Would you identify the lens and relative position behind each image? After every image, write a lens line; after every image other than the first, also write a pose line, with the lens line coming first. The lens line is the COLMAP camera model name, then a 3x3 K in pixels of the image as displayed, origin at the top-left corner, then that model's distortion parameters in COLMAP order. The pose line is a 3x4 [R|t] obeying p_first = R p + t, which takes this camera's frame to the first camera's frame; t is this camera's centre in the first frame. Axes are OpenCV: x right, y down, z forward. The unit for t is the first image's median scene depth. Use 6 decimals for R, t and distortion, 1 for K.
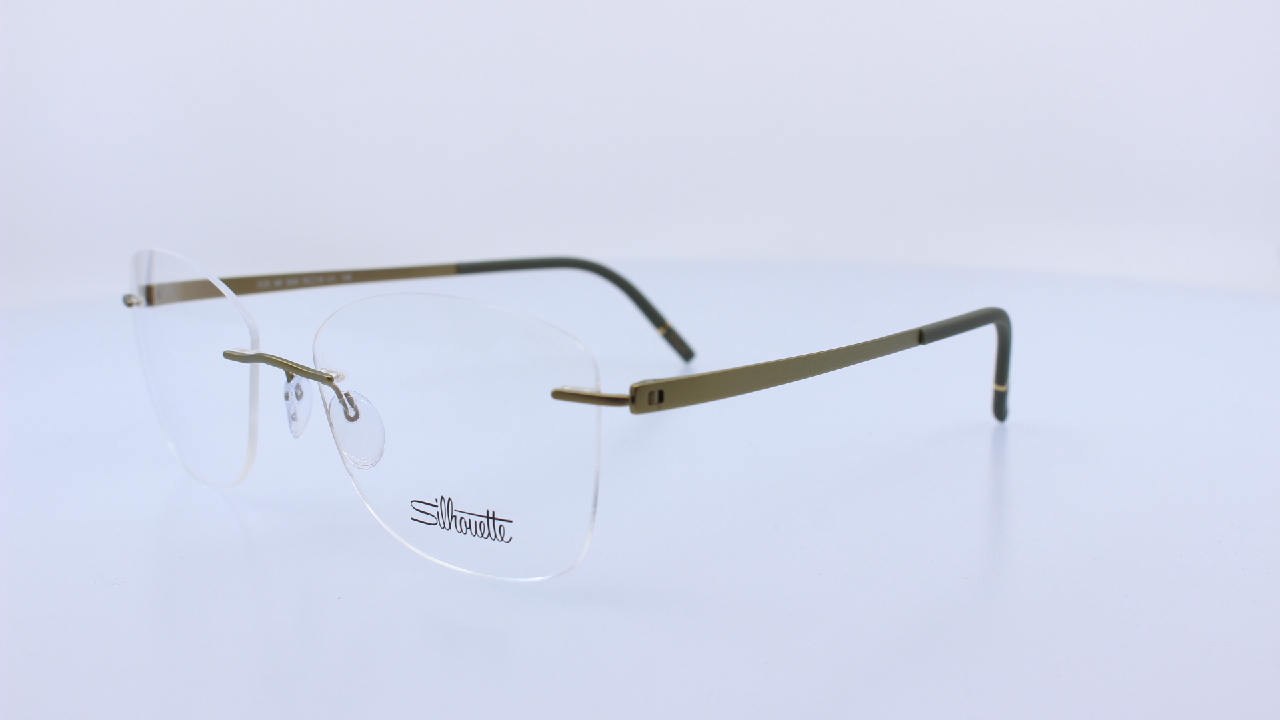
lens RADIAL K [[1717.7, 0, 640.0], [0, 1717.7, 360.0], [0, 0, 1]] dist [-0.000415, 0.013611]
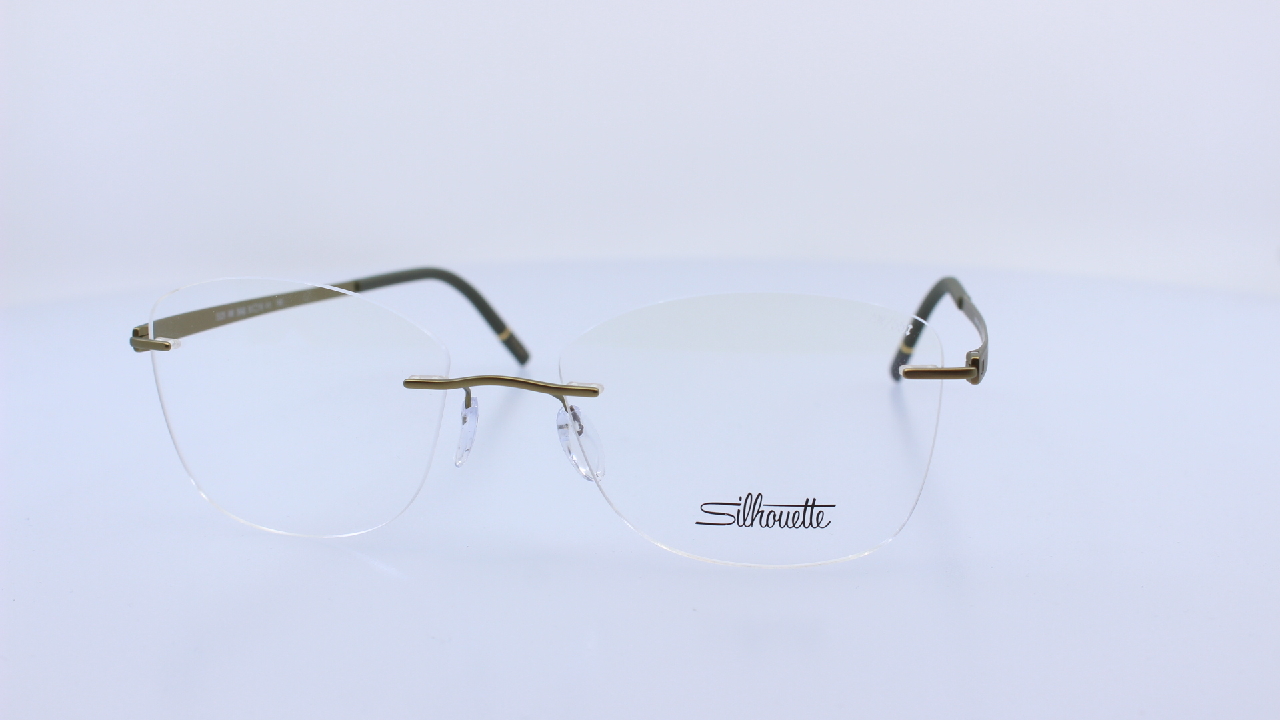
lens RADIAL K [[1717.7, 0, 640.0], [0, 1717.7, 360.0], [0, 0, 1]] dist [-0.000415, 0.013611]
pose [[0.857785, -0.097518, 0.504673, -0.664537], [0.100915, 0.994680, 0.020679, -0.024344], [-0.504004, 0.033191, 0.863063, 0.170332]]
